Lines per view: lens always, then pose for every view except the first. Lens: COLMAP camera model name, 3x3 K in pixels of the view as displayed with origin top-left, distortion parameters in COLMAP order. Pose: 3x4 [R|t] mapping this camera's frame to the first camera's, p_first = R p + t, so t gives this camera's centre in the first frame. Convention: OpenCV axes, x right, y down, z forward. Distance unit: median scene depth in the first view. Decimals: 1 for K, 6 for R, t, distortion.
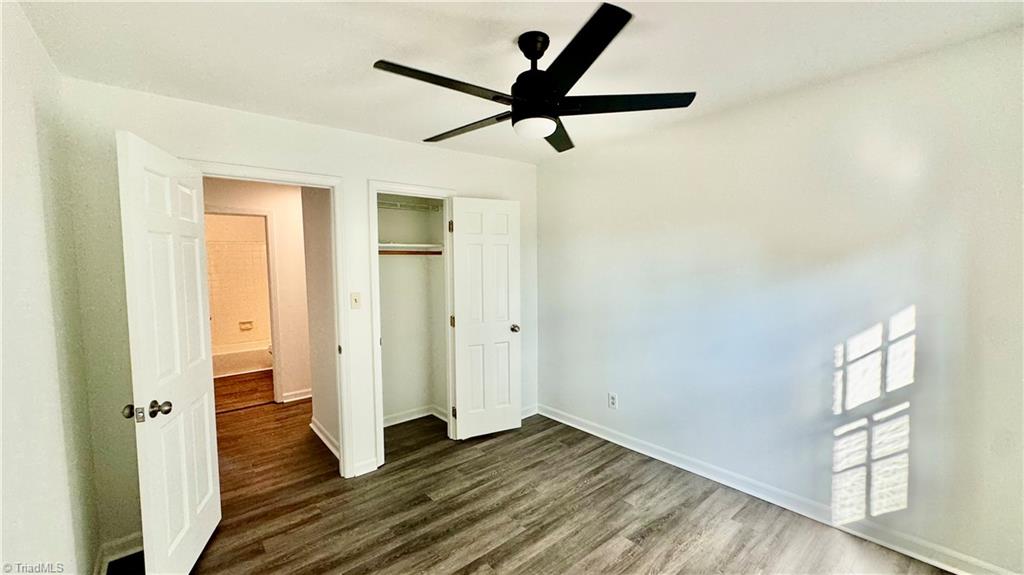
lens RADIAL K [[409.1, 0, 510.6], [0, 409.1, 287.5], [0, 0, 1]] dist [0.000209, 0.000237]
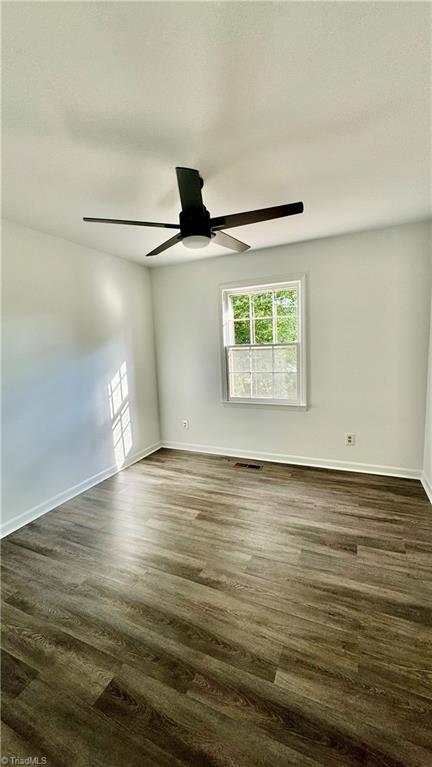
lens RADIAL K [[306.4, 0, 215.5], [0, 306.4, 385.3], [0, 0, 1]] dist [0.000209, 0.000237]
pose [[-0.426543, -0.078835, 0.901025, -0.805178], [0.109537, 0.984359, 0.137980, -0.009466], [-0.897810, 0.157550, -0.411236, 1.157851]]
